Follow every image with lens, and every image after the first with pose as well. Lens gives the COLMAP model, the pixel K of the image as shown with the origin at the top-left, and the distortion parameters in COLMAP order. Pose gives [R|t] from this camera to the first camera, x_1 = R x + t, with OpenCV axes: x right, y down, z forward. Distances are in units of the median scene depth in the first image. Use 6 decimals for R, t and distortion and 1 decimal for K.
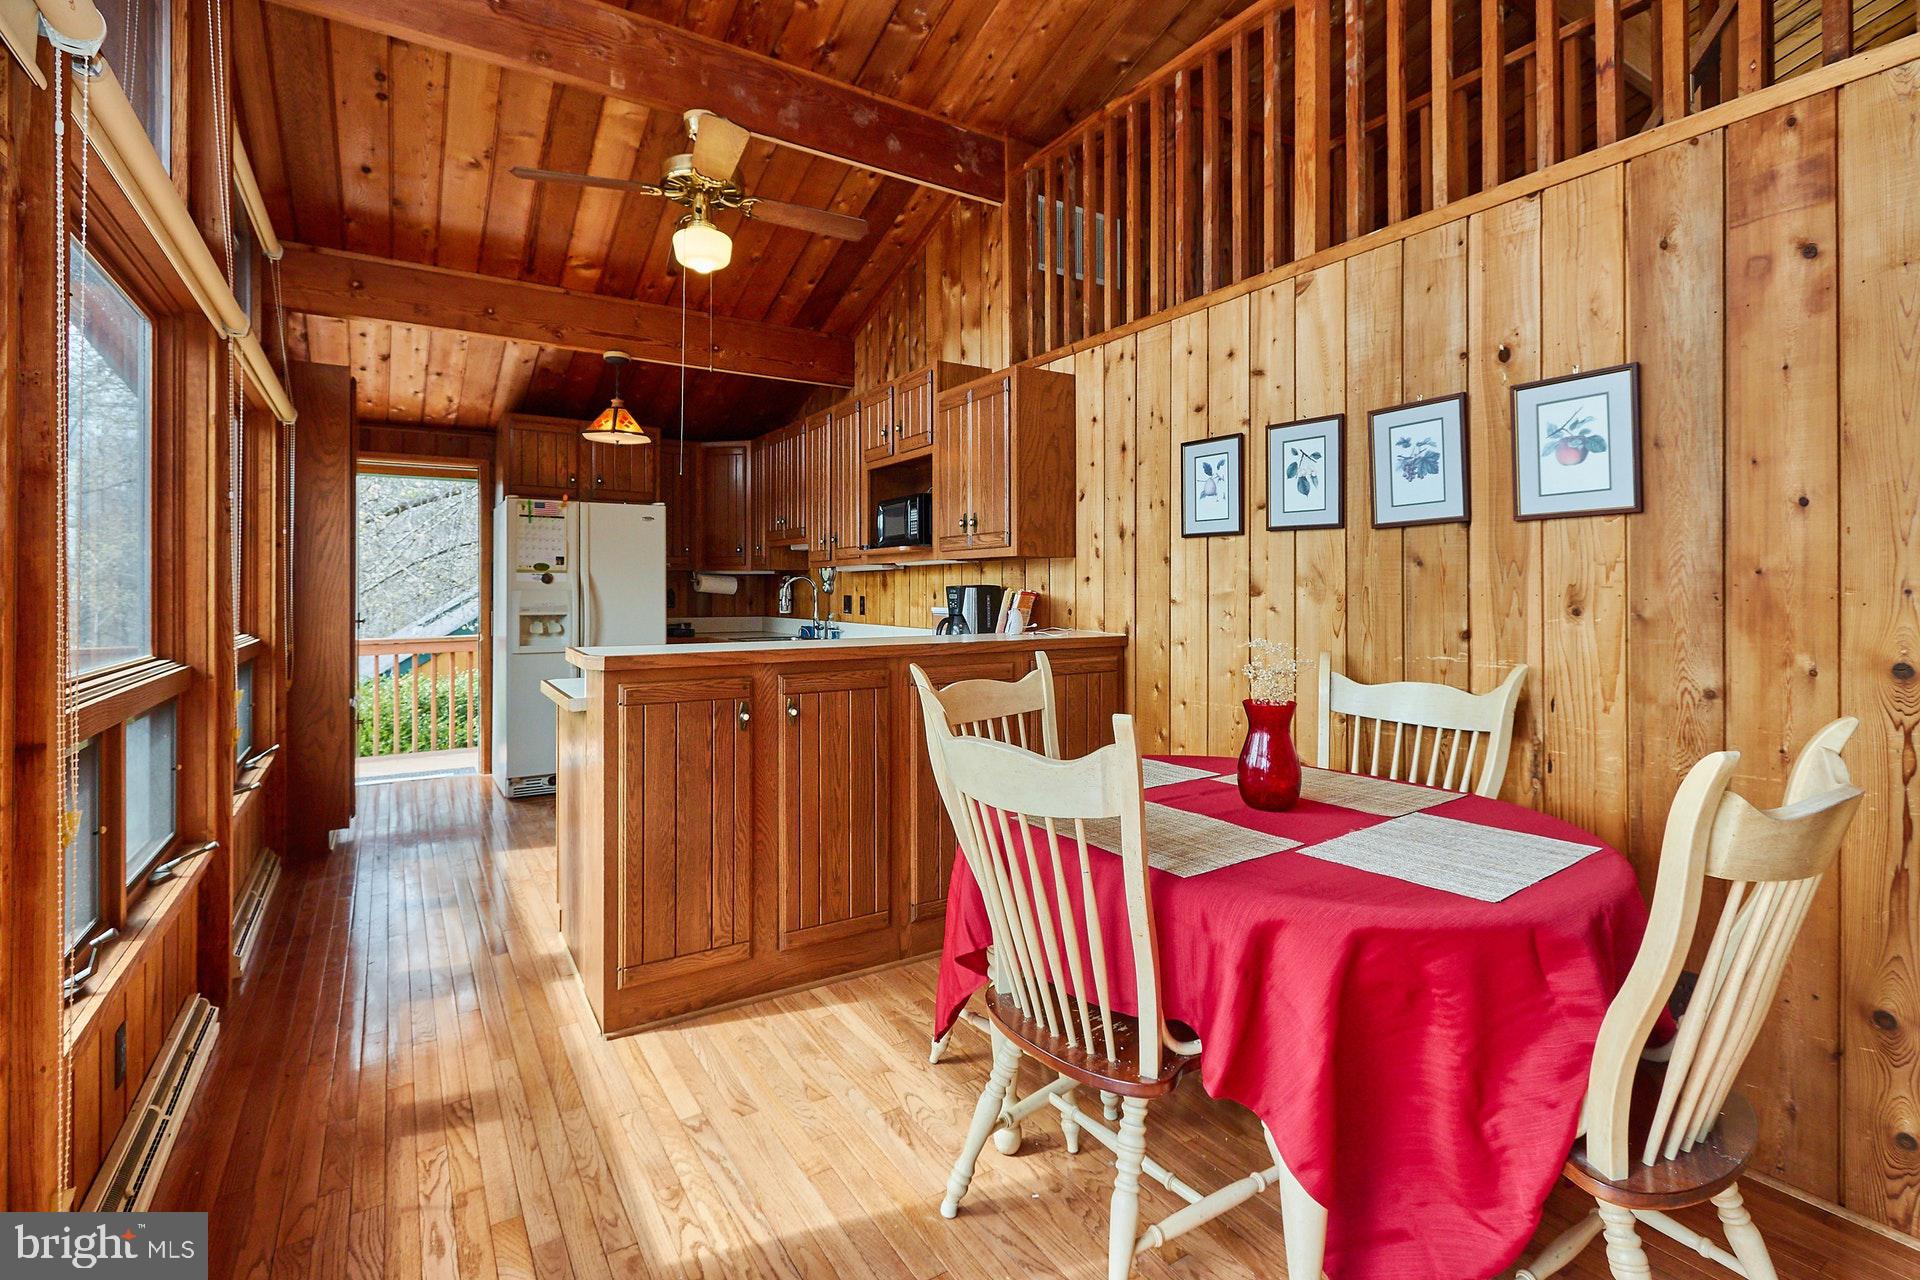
lens RADIAL K [[877.0, 0, 970.1], [0, 877.0, 589.5], [0, 0, 1]] dist [-0.002342, -0.001525]
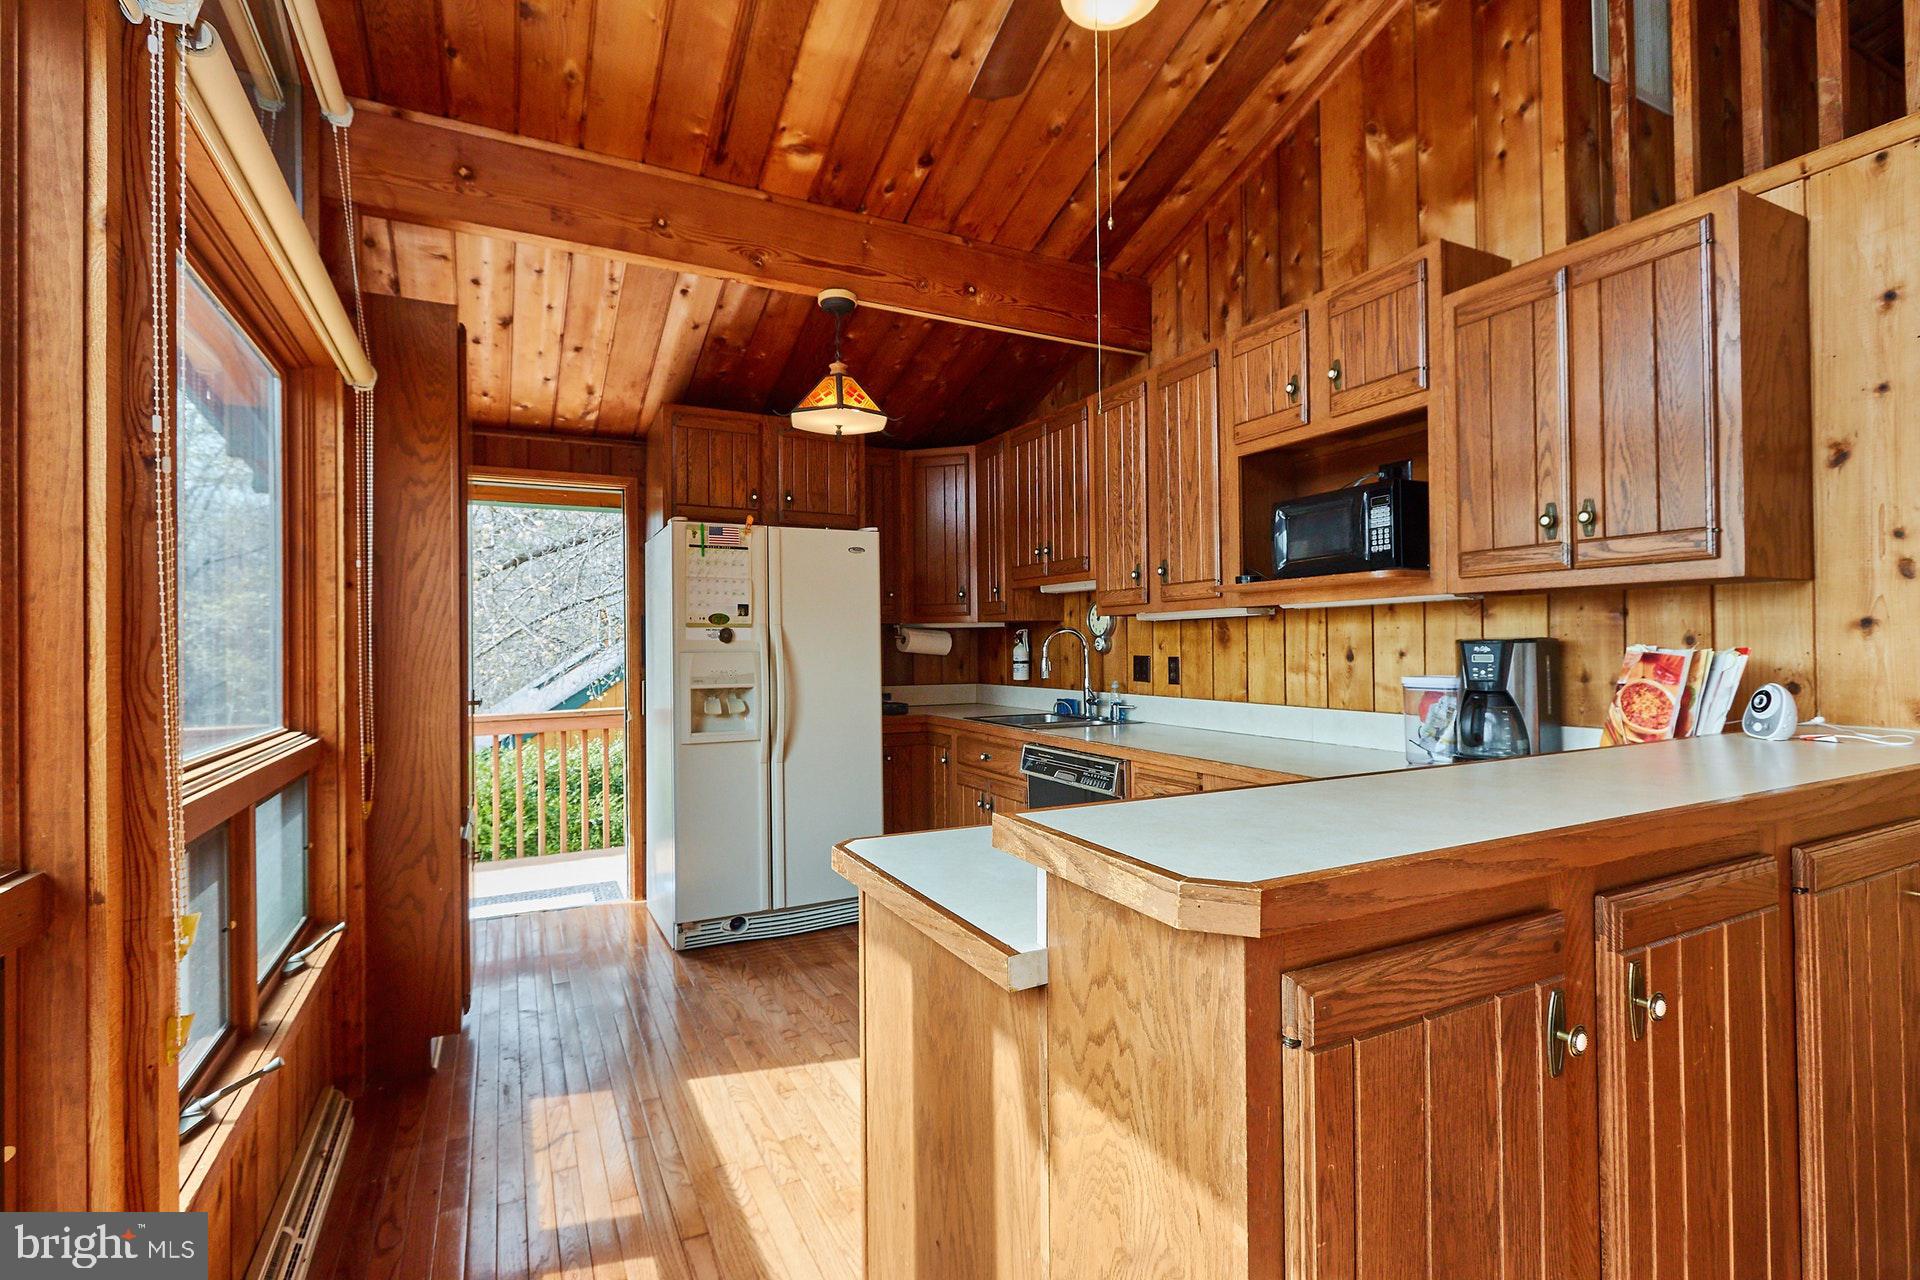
lens RADIAL K [[877.0, 0, 972.2], [0, 877.0, 642.2], [0, 0, 1]] dist [-0.002342, -0.001525]
pose [[0.995493, -0.010636, -0.094233, -0.251906], [0.010286, 0.999938, -0.004197, -0.002672], [0.094272, 0.003209, 0.995541, 0.364933]]
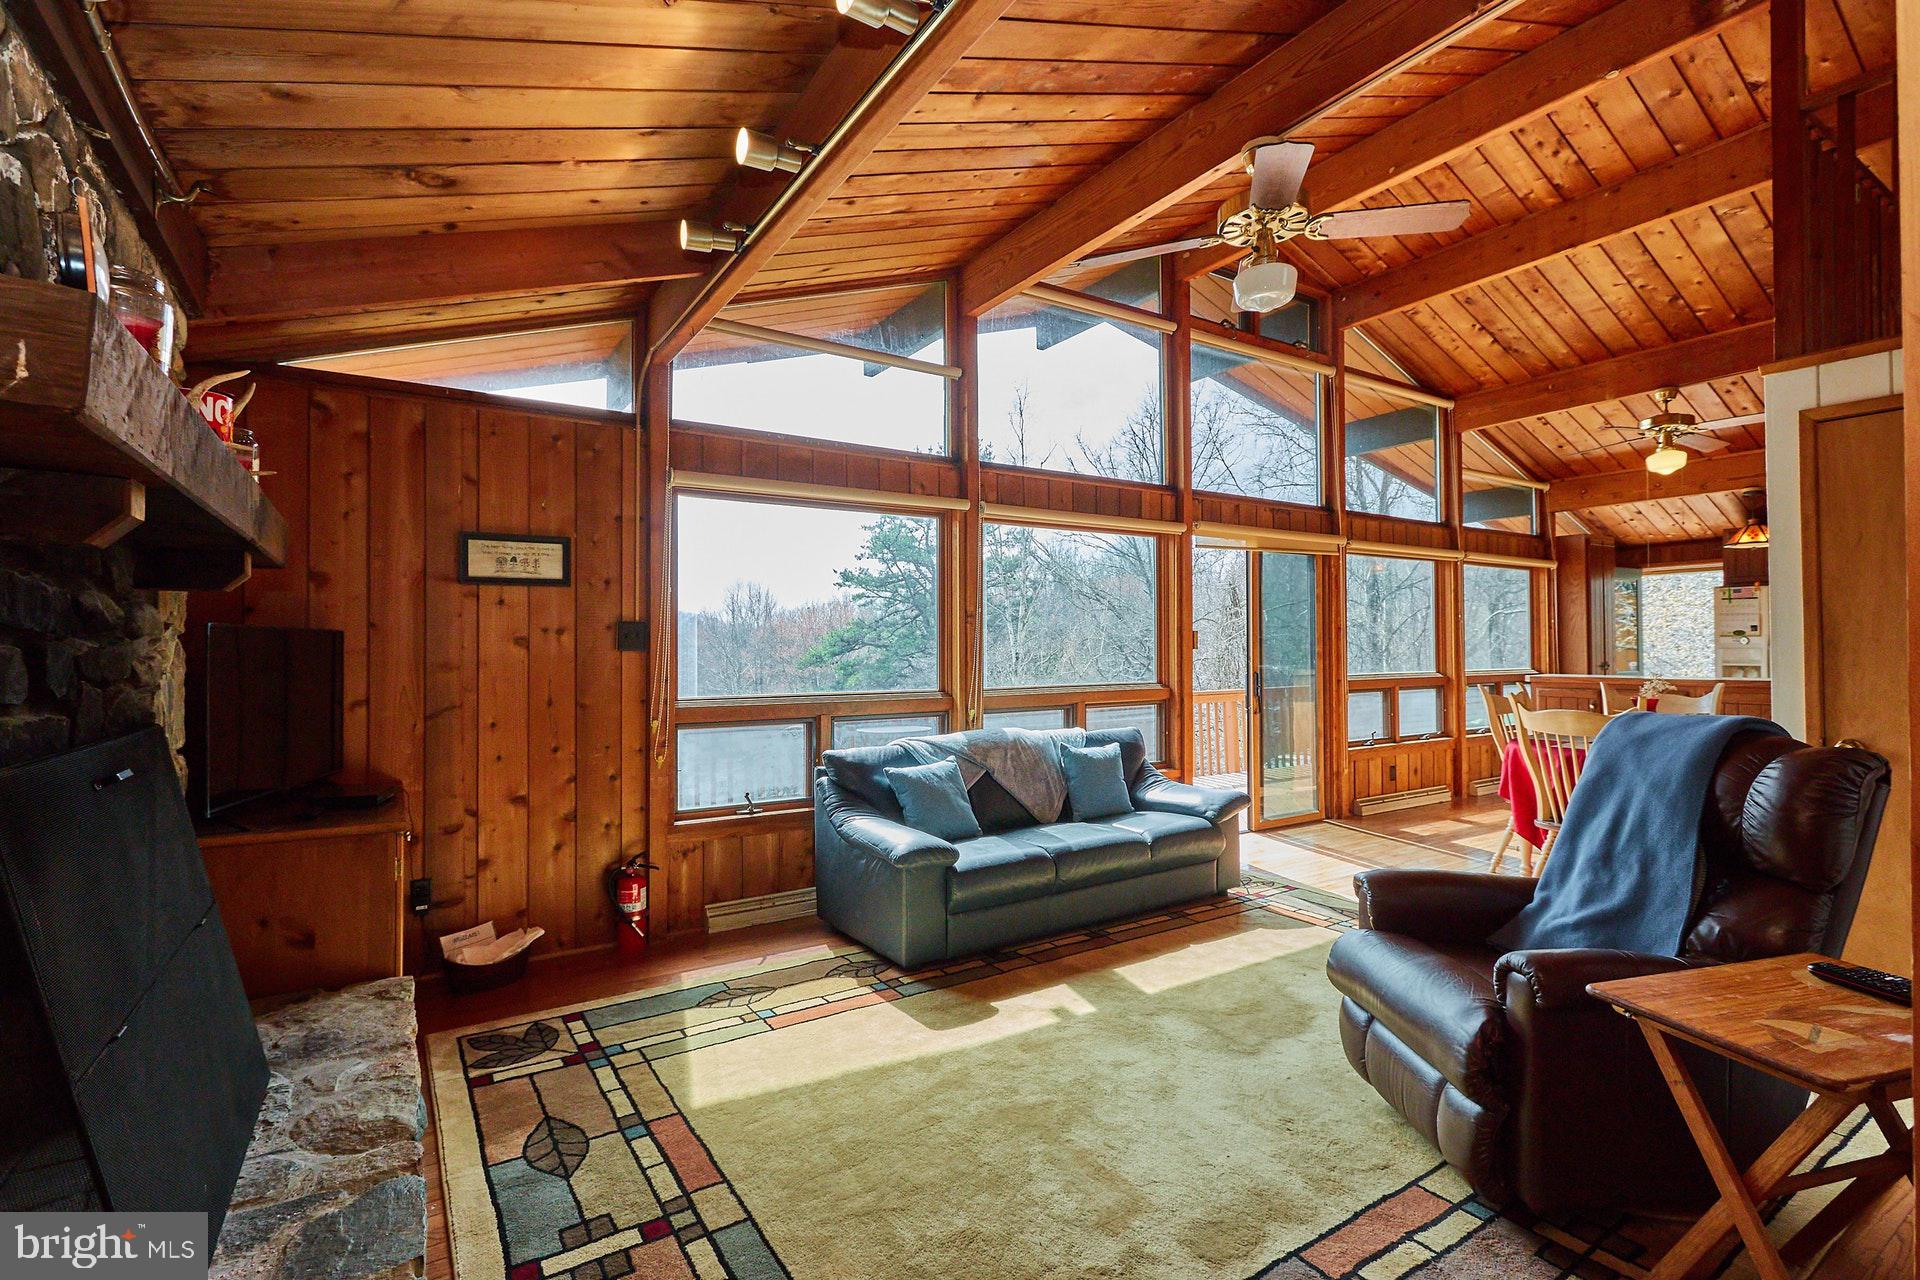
lens RADIAL K [[877.0, 0, 950.2], [0, 877.0, 640.4], [0, 0, 1]] dist [-0.002342, -0.001525]
pose [[-0.011490, -0.009856, -0.999885, 1.123163], [0.005054, 0.999938, -0.009915, -0.005973], [0.999921, -0.005167, -0.011439, -0.344680]]
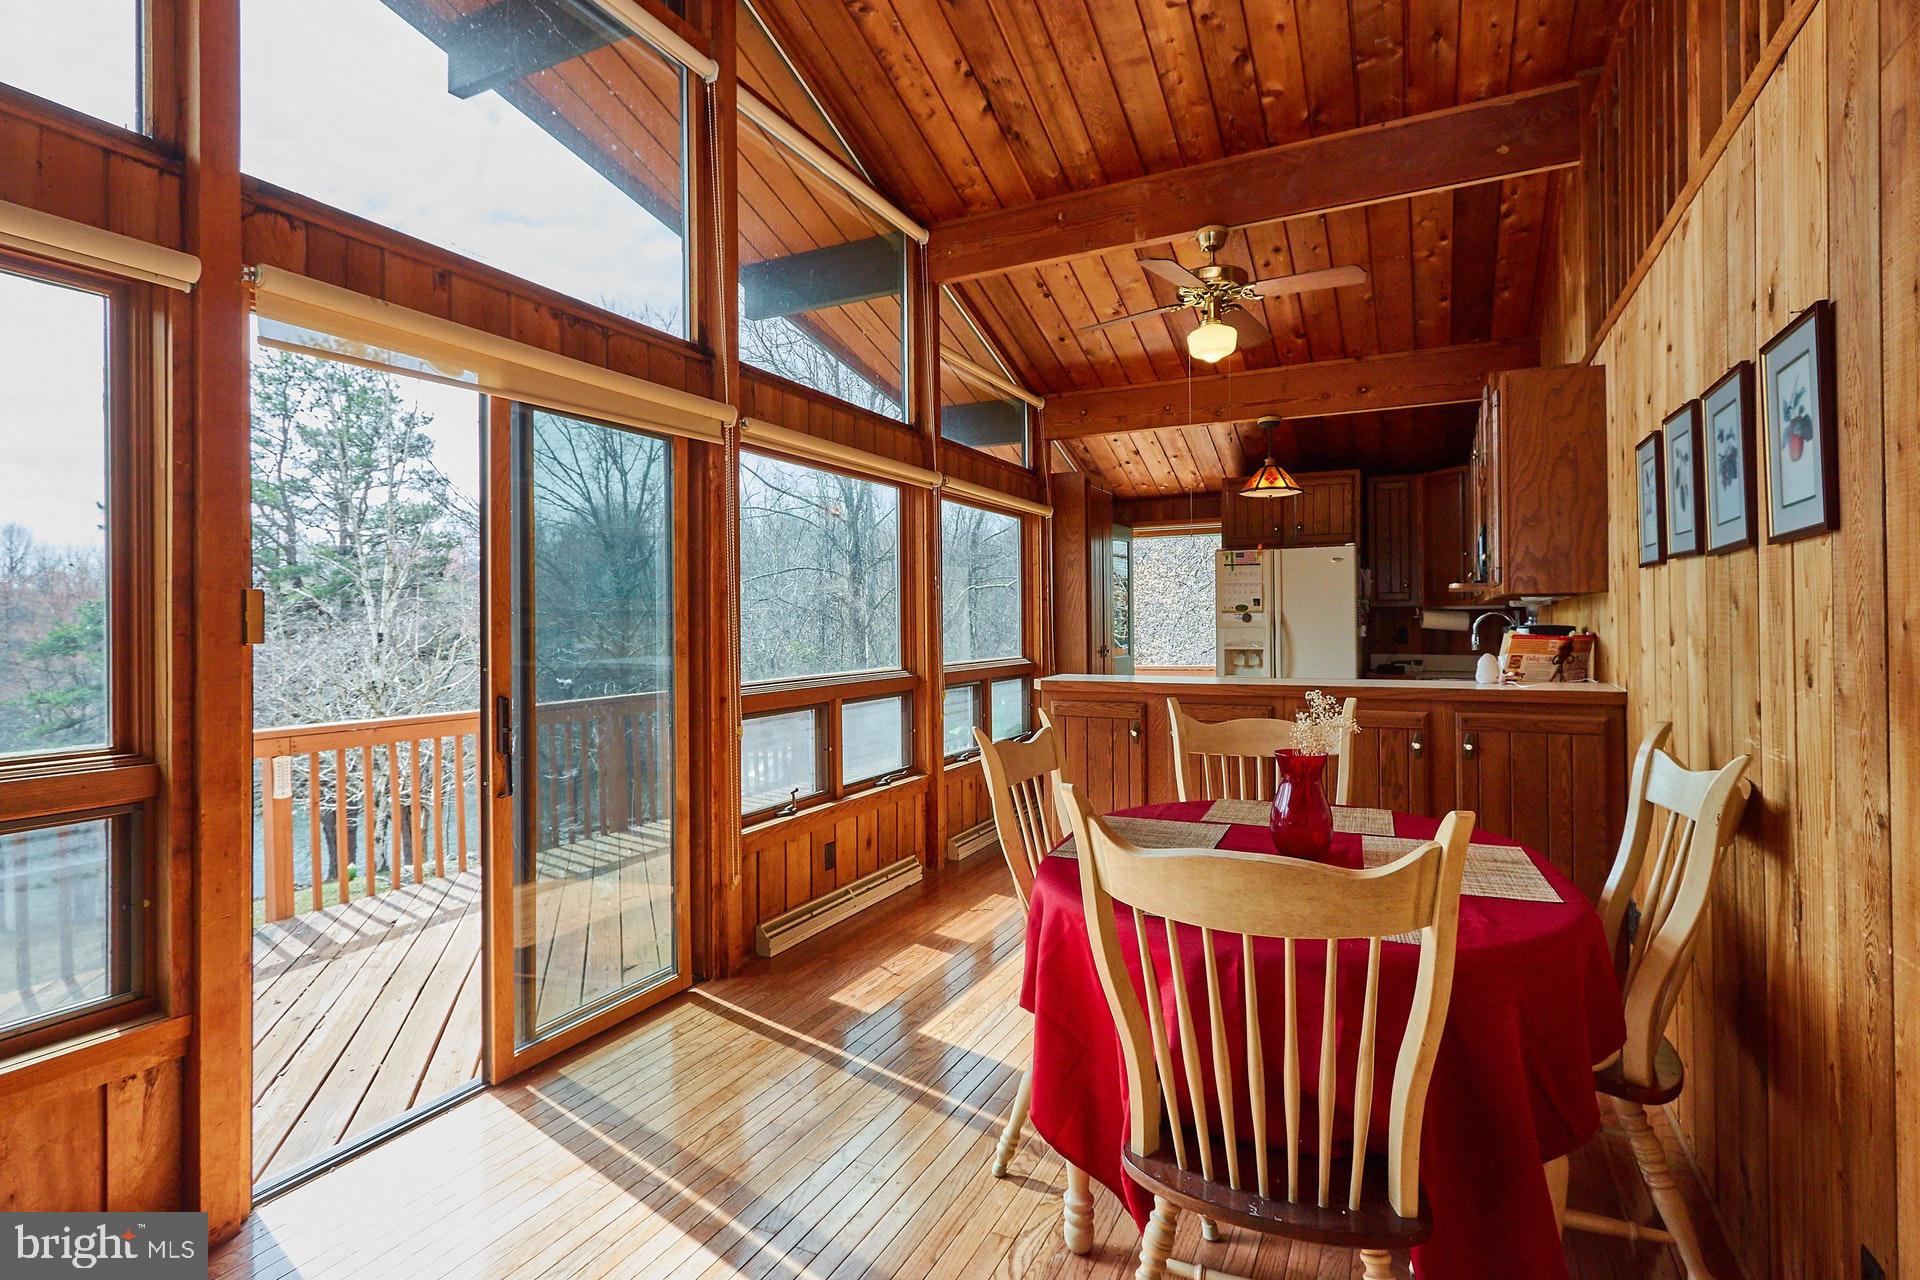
lens RADIAL K [[939.3, 0, 954.0], [0, 939.3, 623.2], [0, 0, 1]] dist [-0.004475, -0.000151]
pose [[0.508301, -0.001966, -0.861177, 0.442449], [0.006623, 0.999977, 0.001626, -0.011542], [0.861154, -0.006530, 0.508303, 0.043283]]
